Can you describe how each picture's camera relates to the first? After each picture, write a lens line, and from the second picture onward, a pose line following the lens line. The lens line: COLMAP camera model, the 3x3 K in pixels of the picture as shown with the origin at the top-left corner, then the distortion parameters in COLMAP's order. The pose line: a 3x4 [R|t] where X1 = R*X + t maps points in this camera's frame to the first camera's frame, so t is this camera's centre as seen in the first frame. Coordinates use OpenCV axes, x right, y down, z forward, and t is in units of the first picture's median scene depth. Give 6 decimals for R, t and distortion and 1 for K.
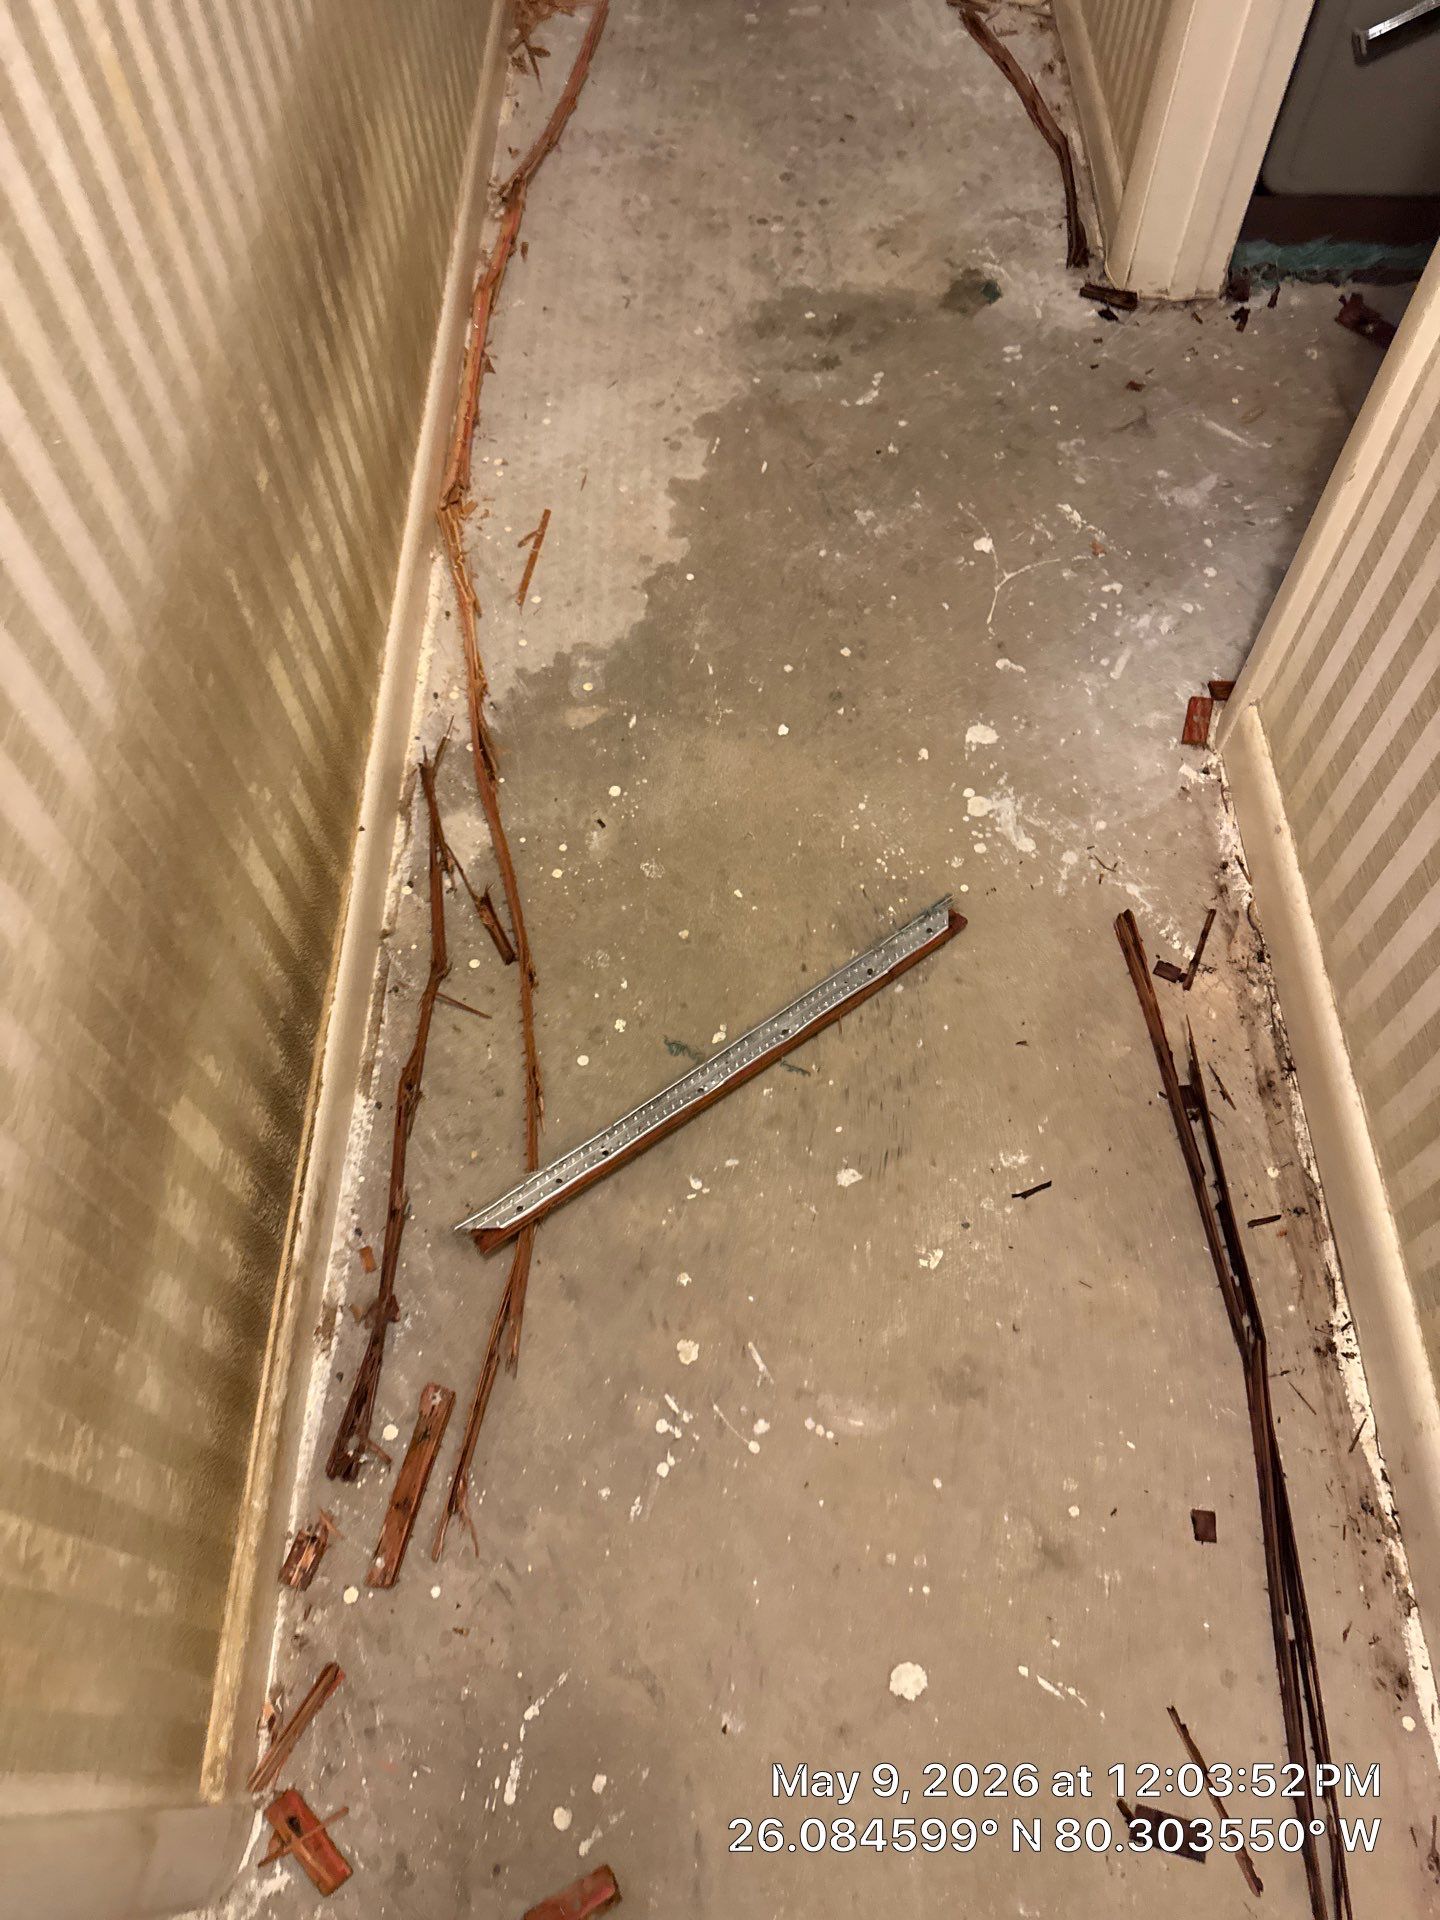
lens RADIAL K [[1350.9, 0, 717.9], [0, 1350.9, 972.7], [0, 0, 1]] dist [0.058621, -0.089510]
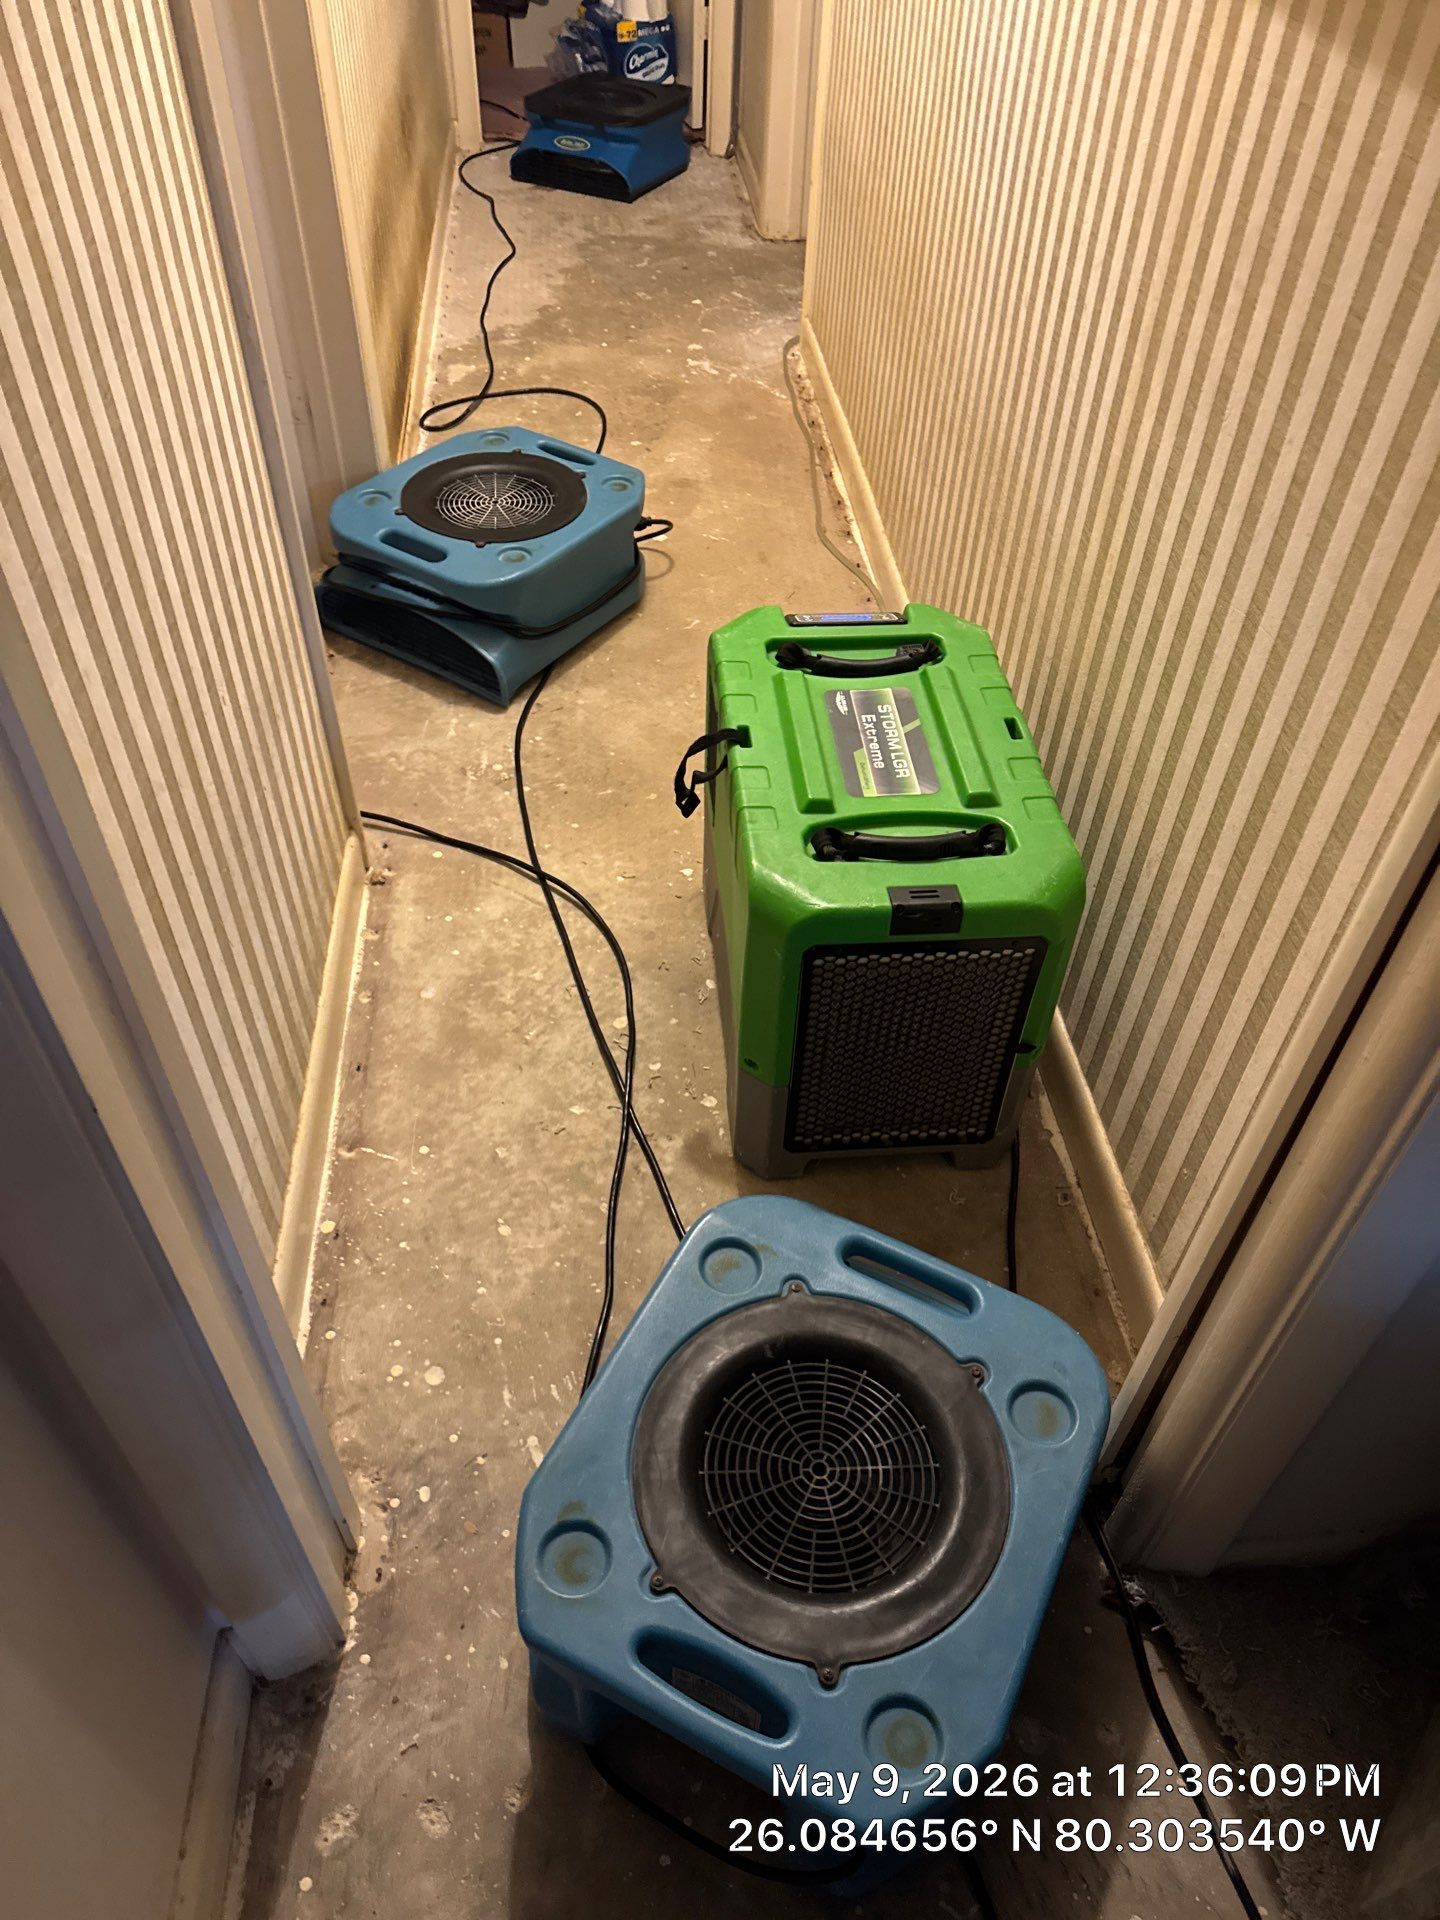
lens RADIAL K [[1364.6, 0, 744.9], [0, 1364.6, 972.6], [0, 0, 1]] dist [0.058956, -0.080732]
pose [[0.992926, -0.043621, 0.110433, -0.016343], [0.070323, 0.965445, -0.250938, 1.348141], [-0.095670, 0.256929, 0.961683, -0.885374]]
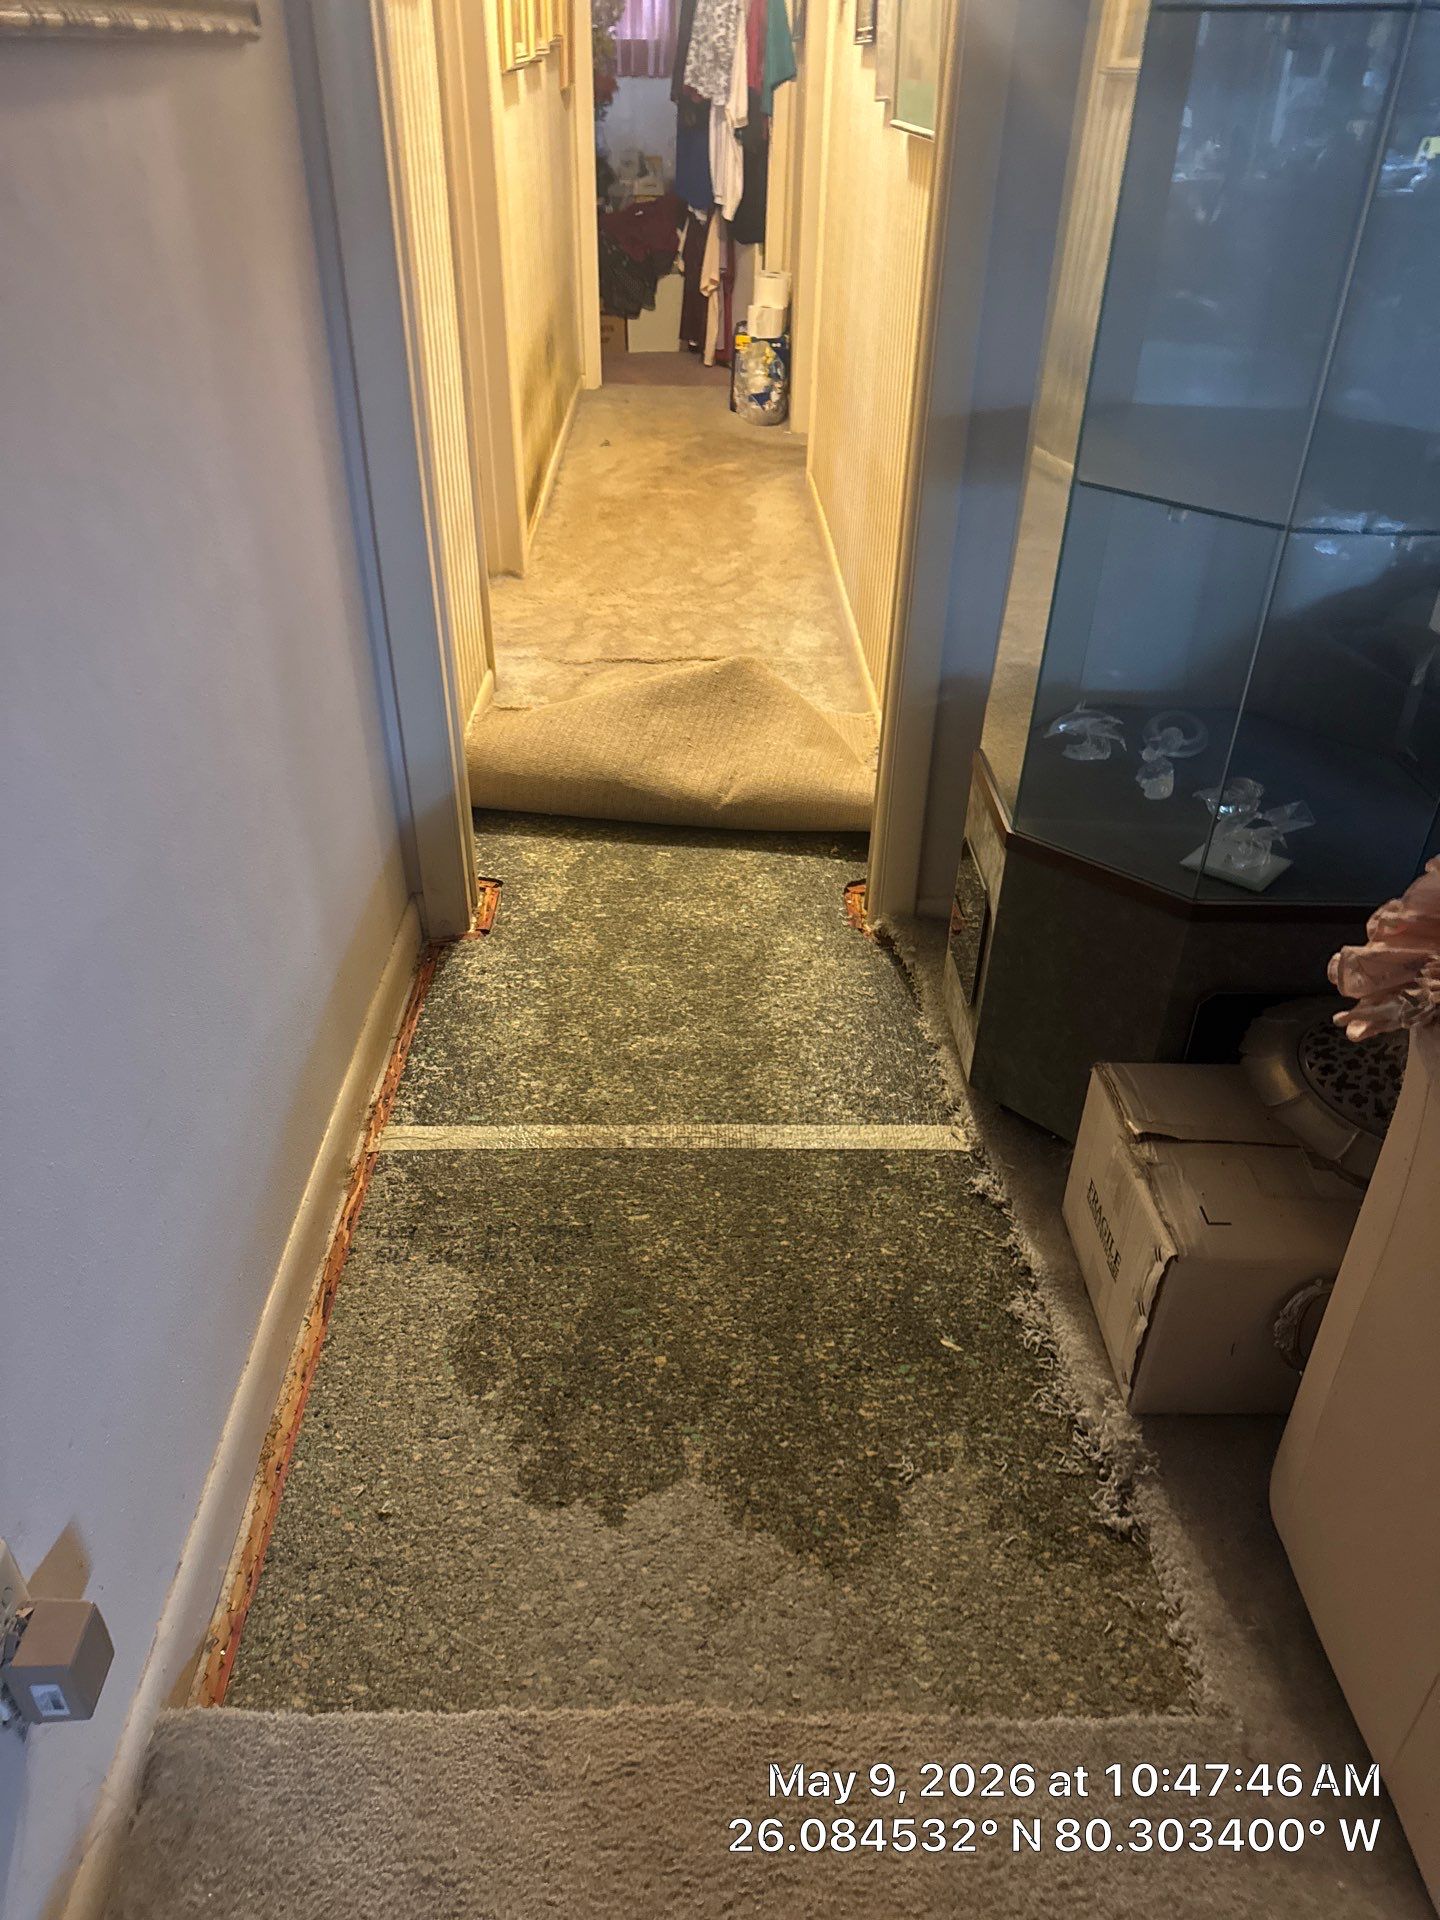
lens RADIAL K [[1364.6, 0, 709.8], [0, 1364.6, 954.6], [0, 0, 1]] dist [0.058956, -0.080732]
pose [[0.999567, 0.010308, 0.027545, 0.058795], [0.003329, 0.890897, -0.454193, 2.248854], [-0.029222, 0.454088, 0.890478, -1.384083]]
